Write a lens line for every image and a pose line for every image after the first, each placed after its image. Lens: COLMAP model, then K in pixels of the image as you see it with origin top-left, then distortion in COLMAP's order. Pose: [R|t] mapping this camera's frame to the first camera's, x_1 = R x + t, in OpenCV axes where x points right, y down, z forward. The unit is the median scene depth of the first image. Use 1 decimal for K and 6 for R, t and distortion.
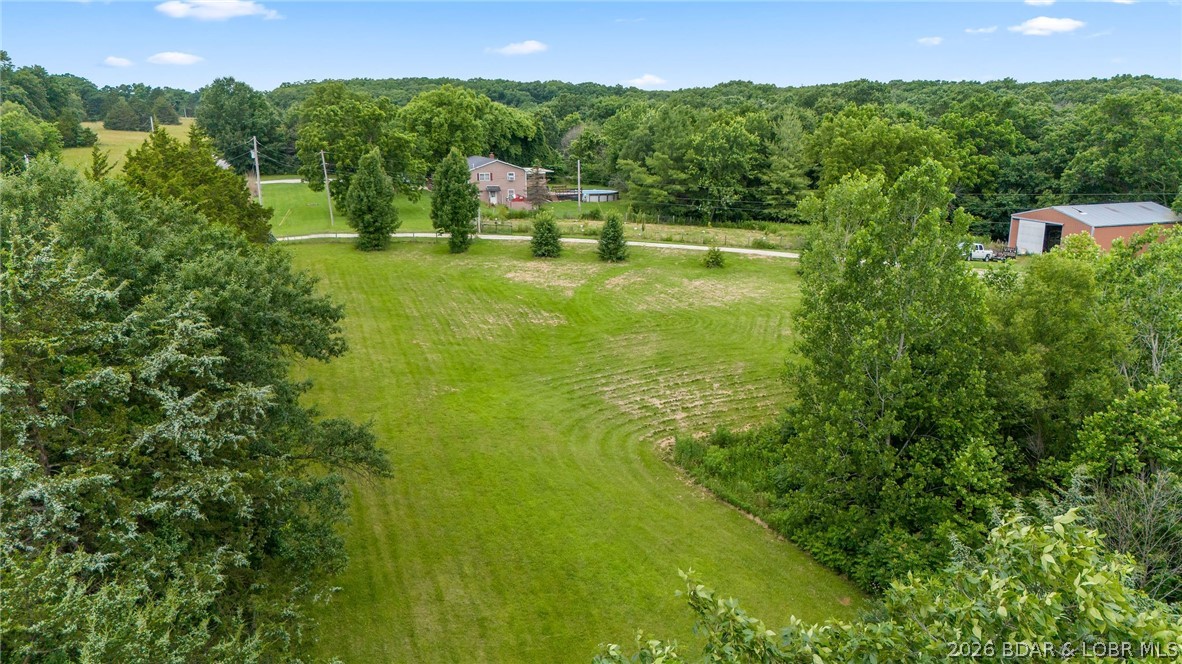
lens RADIAL K [[875.2, 0, 592.7], [0, 875.2, 351.2], [0, 0, 1]] dist [0.116472, -0.103426]
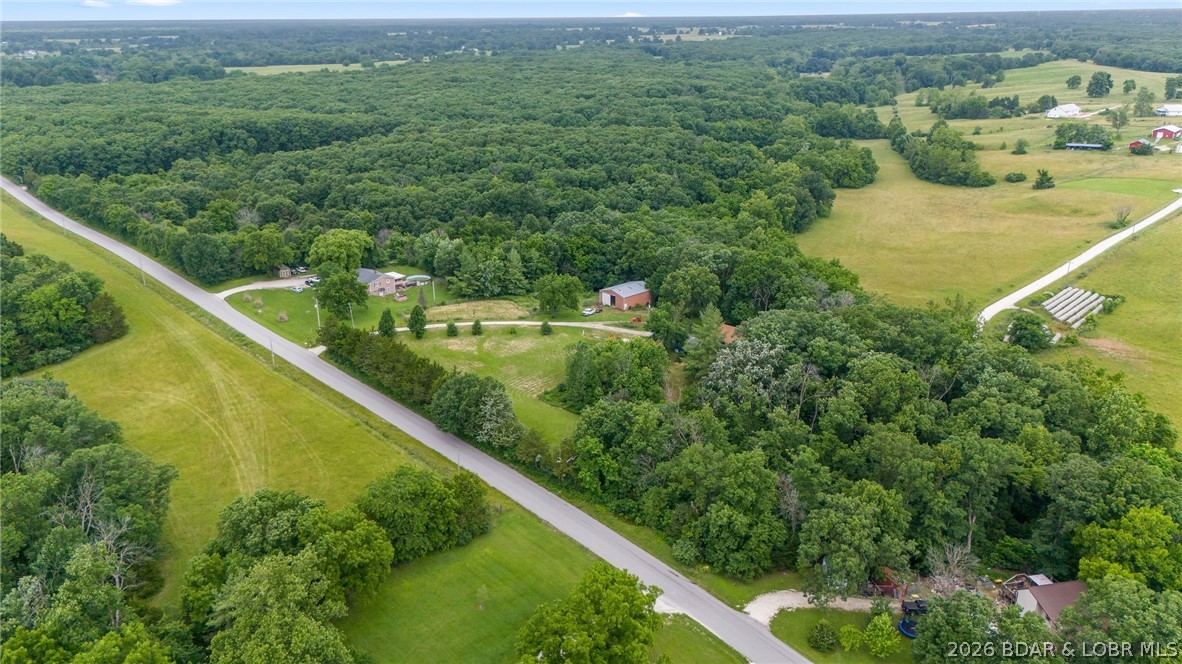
lens RADIAL K [[875.2, 0, 592.7], [0, 875.2, 351.2], [0, 0, 1]] dist [0.116472, -0.103426]
pose [[0.910421, -0.147330, 0.386558, -0.538434], [0.112355, 0.987370, 0.111699, -0.234858], [-0.398132, -0.058262, 0.915476, -1.274890]]
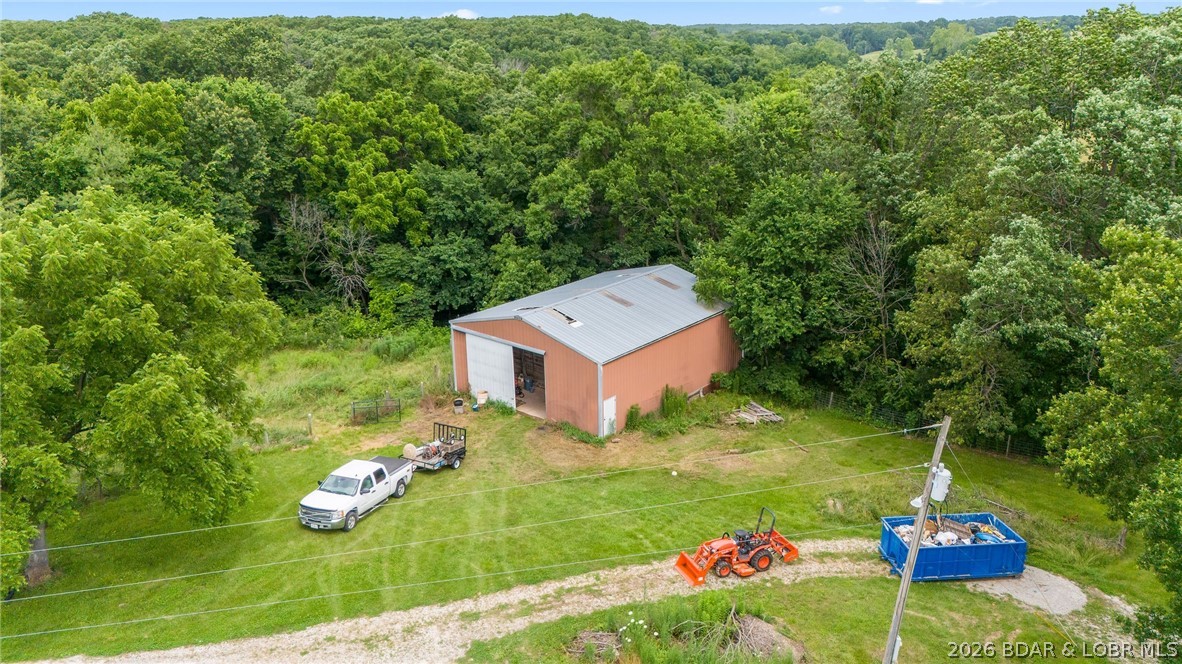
lens RADIAL K [[917.8, 0, 591.0], [0, 917.8, 332.0], [0, 0, 1]] dist [0.005021, -0.002719]
pose [[0.853528, -0.167308, 0.493455, 0.247013], [0.145785, 0.985903, 0.082111, -0.153691], [-0.500237, 0.001854, 0.865887, 0.455458]]
